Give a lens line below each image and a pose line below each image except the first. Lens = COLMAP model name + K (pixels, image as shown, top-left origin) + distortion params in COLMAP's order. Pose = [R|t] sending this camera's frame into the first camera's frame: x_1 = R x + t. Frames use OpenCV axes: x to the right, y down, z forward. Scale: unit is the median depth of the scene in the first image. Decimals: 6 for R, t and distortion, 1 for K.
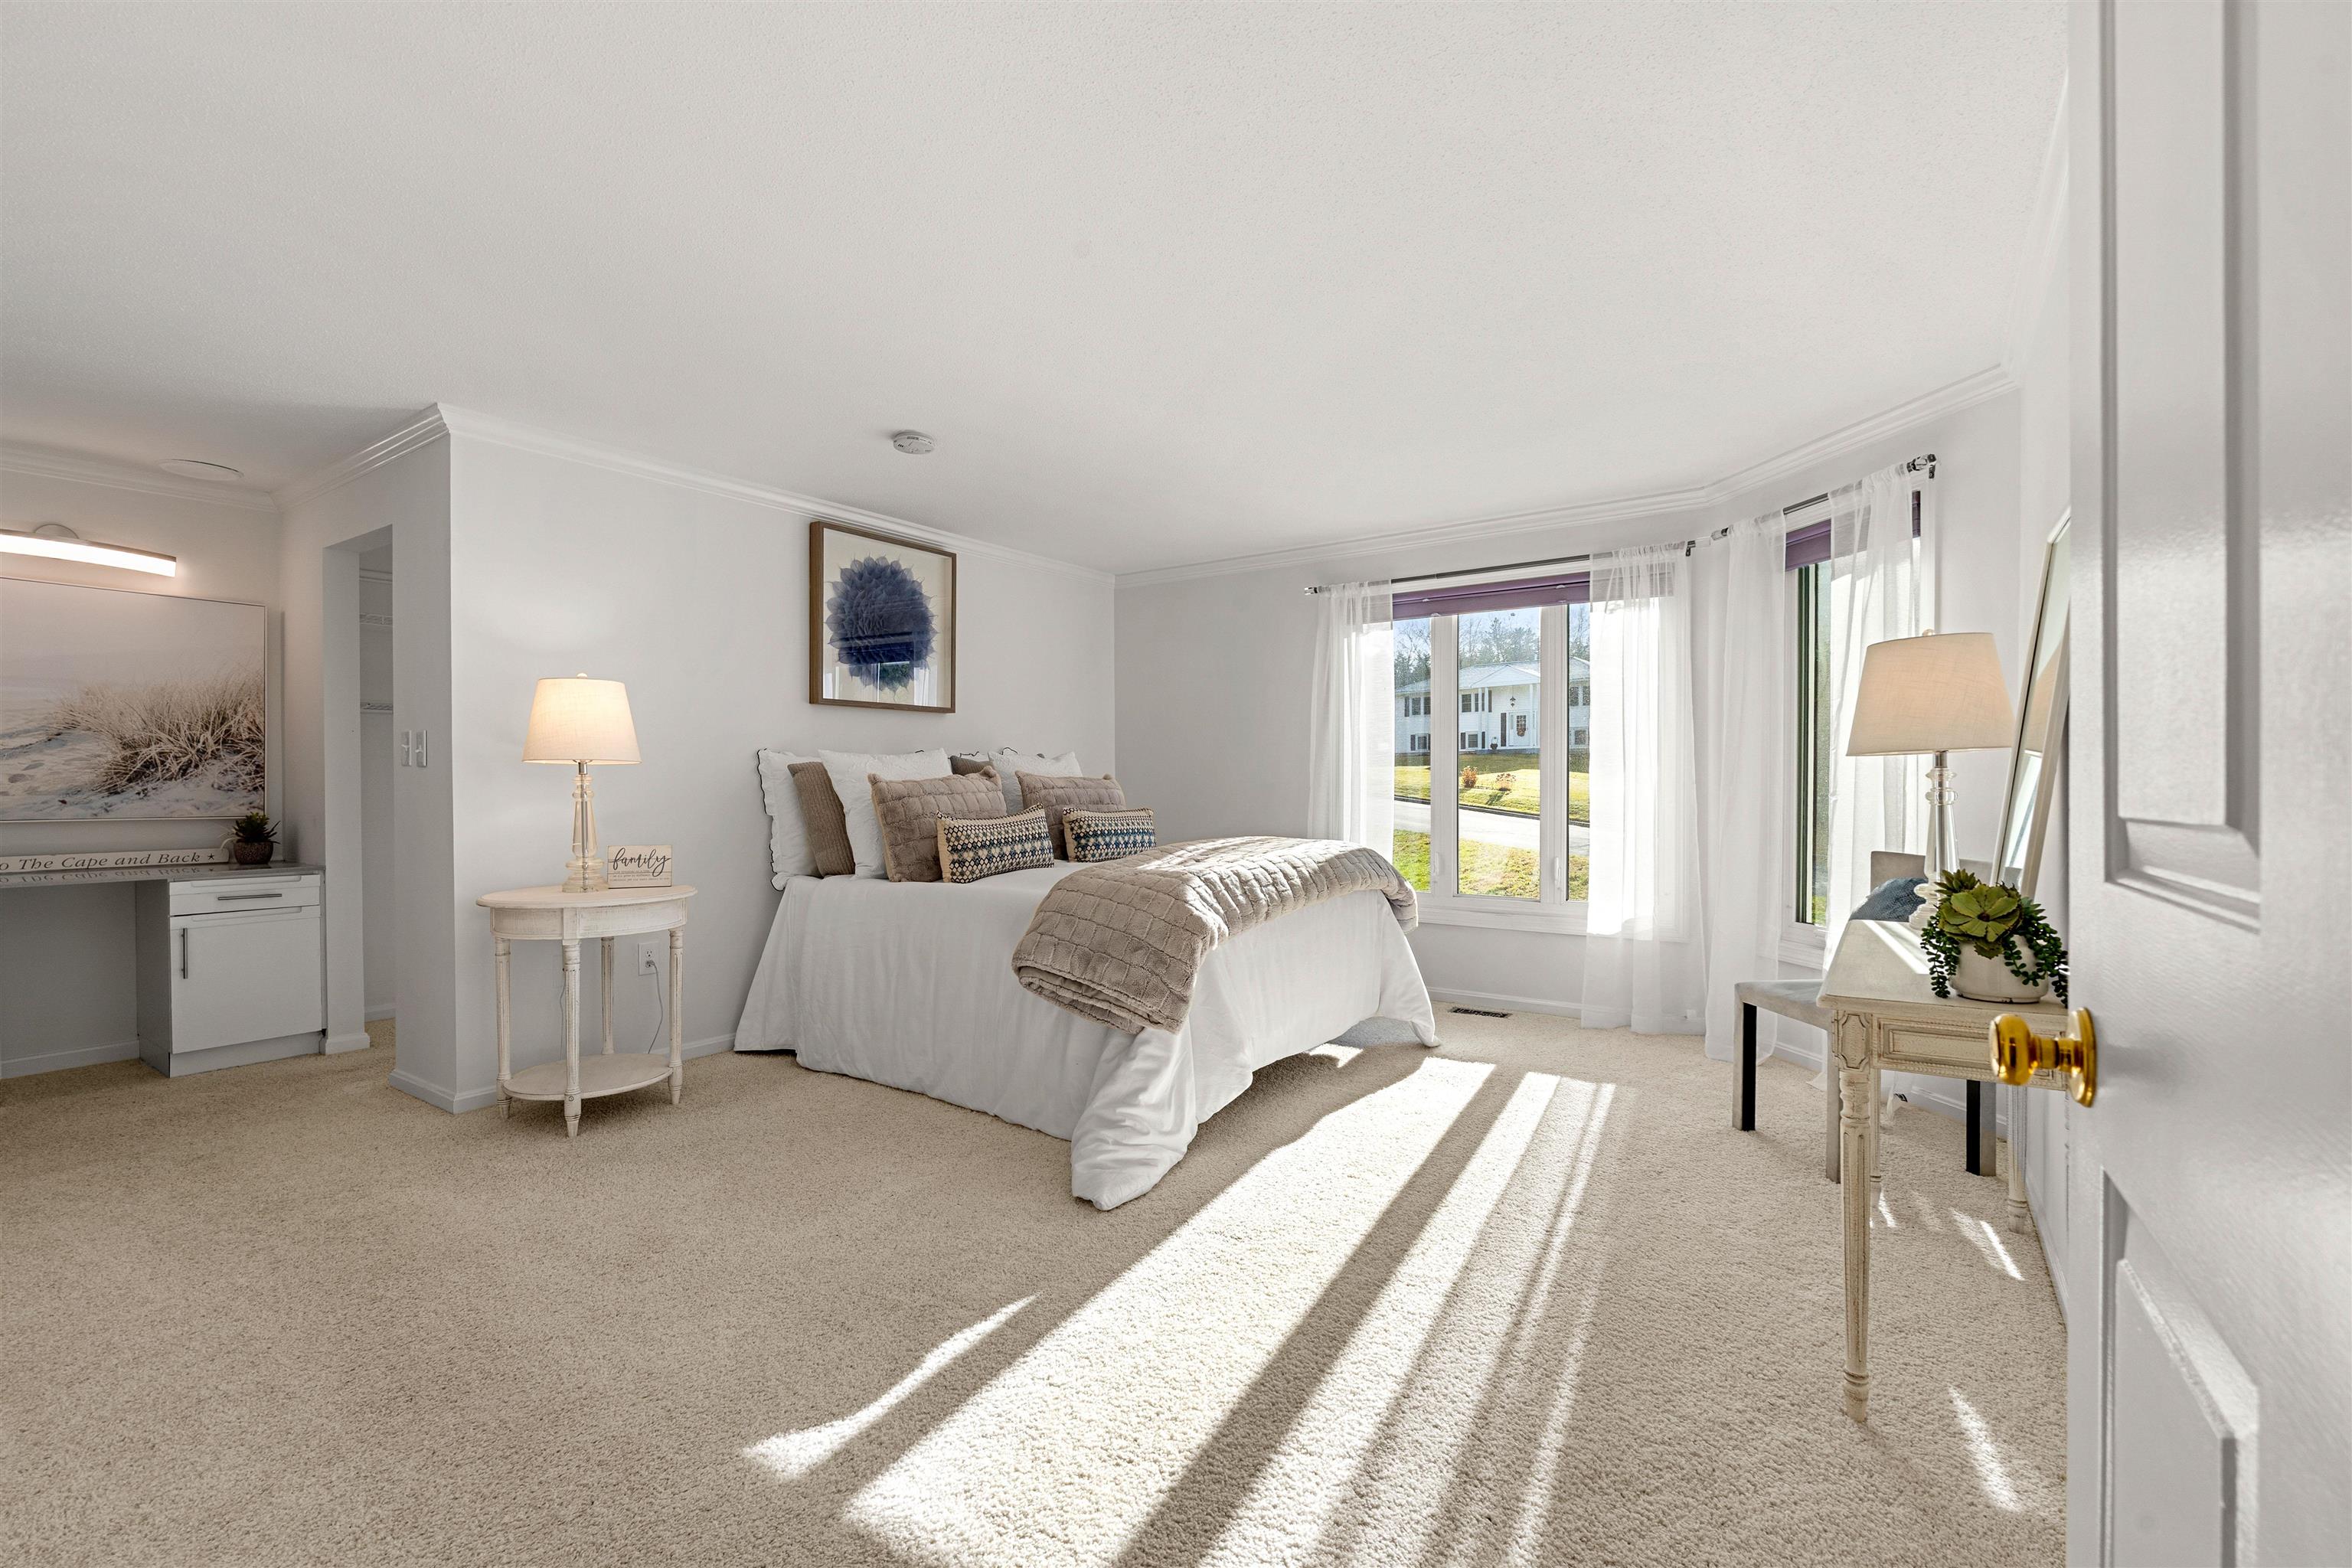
lens RADIAL K [[1038.6, 0, 1180.7], [0, 1038.6, 784.0], [0, 0, 1]] dist [-0.002778, 0.001701]
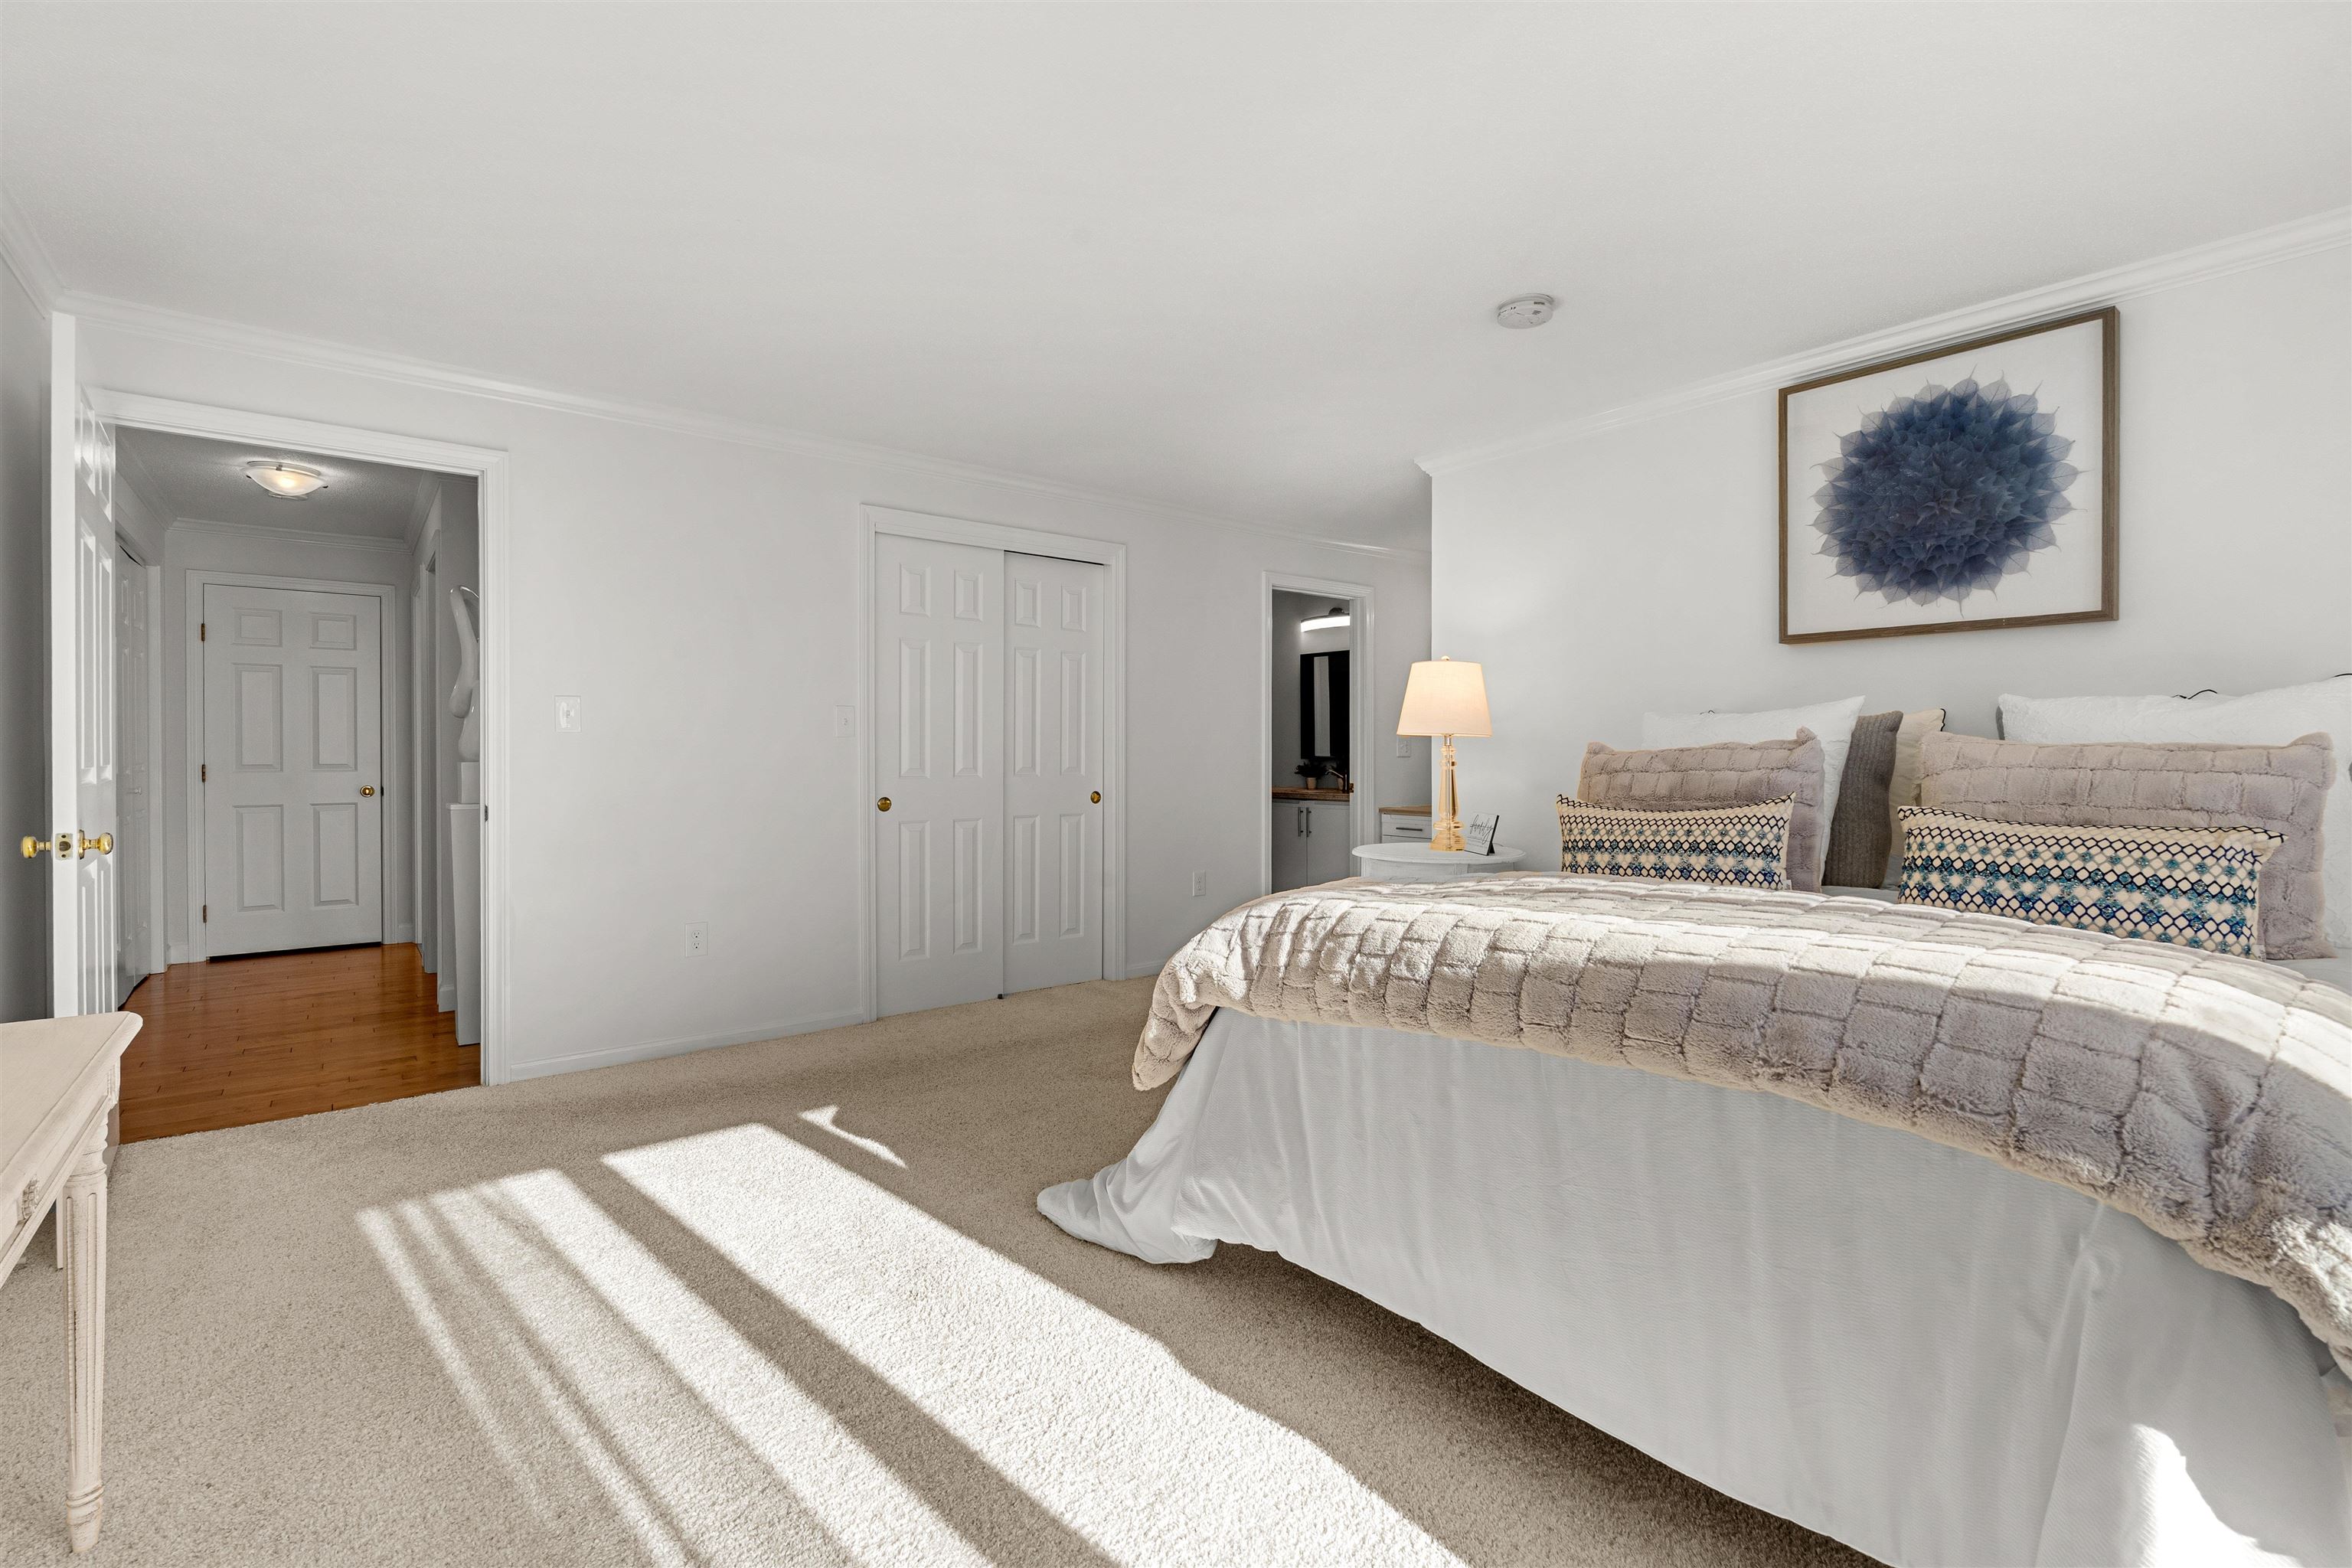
lens RADIAL K [[1038.6, 0, 1159.8], [0, 1038.6, 767.2], [0, 0, 1]] dist [-0.002778, 0.001701]
pose [[-0.285008, 0.012698, -0.958441, 0.523635], [-0.003324, 0.999893, 0.014236, -0.001943], [0.958519, 0.007243, -0.284935, 0.900203]]
